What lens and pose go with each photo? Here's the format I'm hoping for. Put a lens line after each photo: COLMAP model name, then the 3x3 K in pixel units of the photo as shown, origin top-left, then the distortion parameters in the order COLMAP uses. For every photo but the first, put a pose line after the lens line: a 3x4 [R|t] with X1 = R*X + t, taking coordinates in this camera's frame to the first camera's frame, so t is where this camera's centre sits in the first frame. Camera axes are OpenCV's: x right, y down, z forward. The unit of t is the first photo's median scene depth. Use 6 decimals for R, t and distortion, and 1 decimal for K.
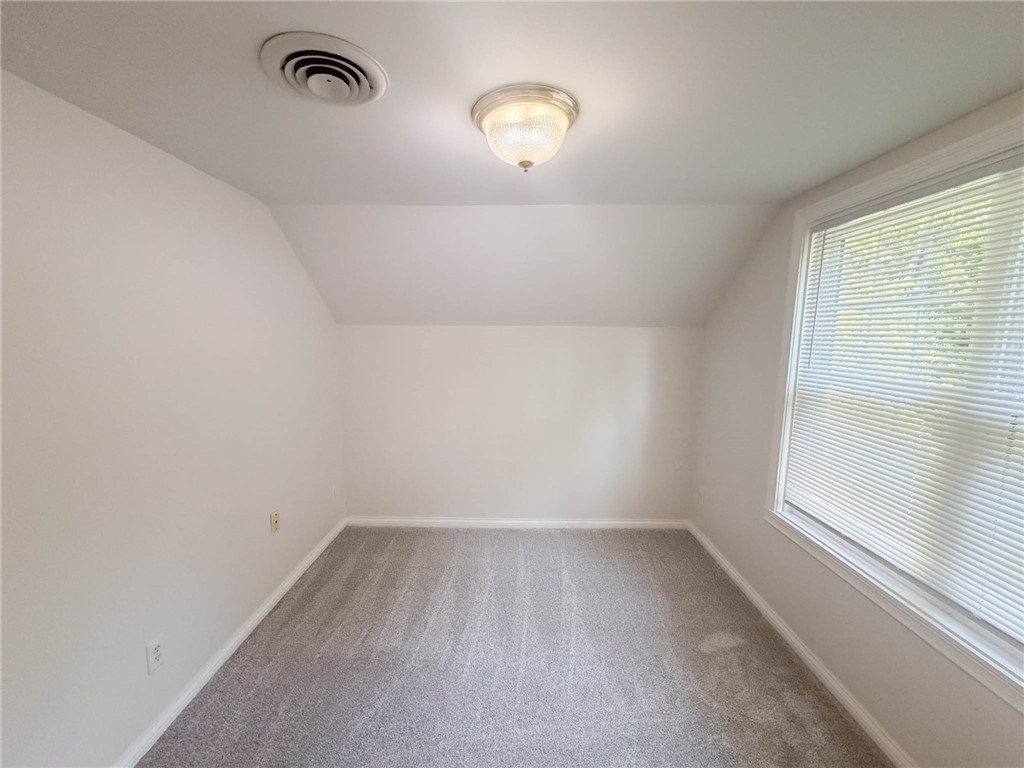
lens RADIAL K [[402.8, 0, 508.8], [0, 402.8, 388.2], [0, 0, 1]] dist [0.001578, 0.000137]
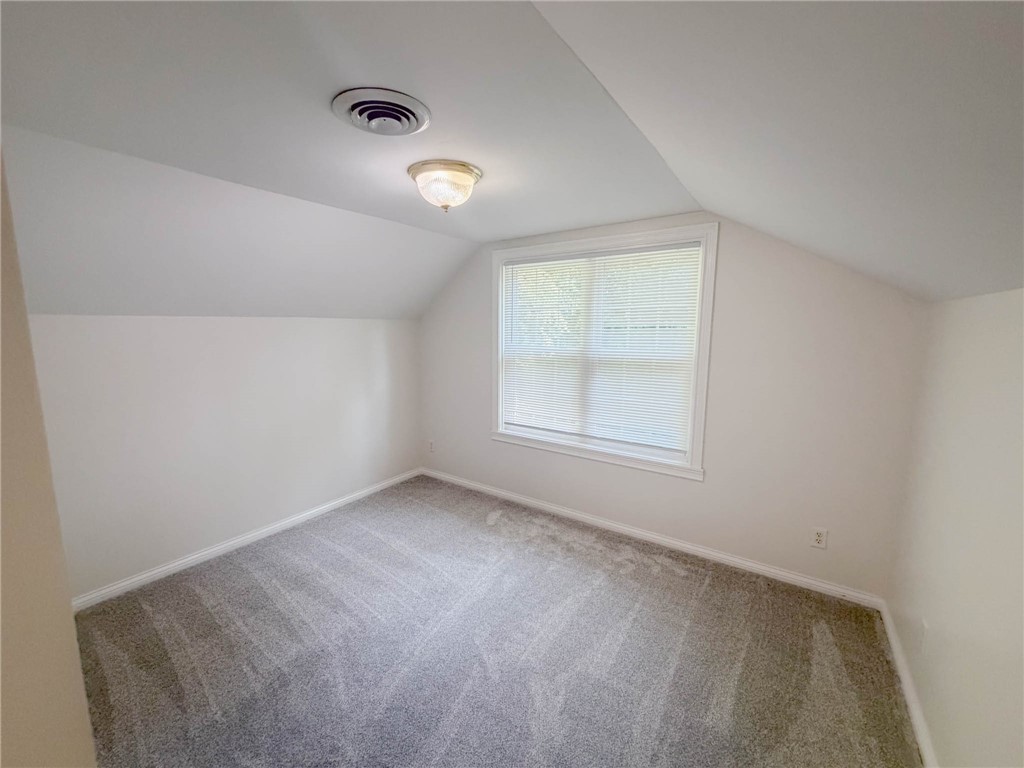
lens RADIAL K [[407.8, 0, 509.4], [0, 407.8, 383.6], [0, 0, 1]] dist [0.000196, 0.000146]
pose [[0.561645, -0.122026, 0.818330, -0.693152], [0.114051, 0.991041, 0.069503, 0.000873], [-0.819480, 0.054295, 0.570530, -0.001568]]
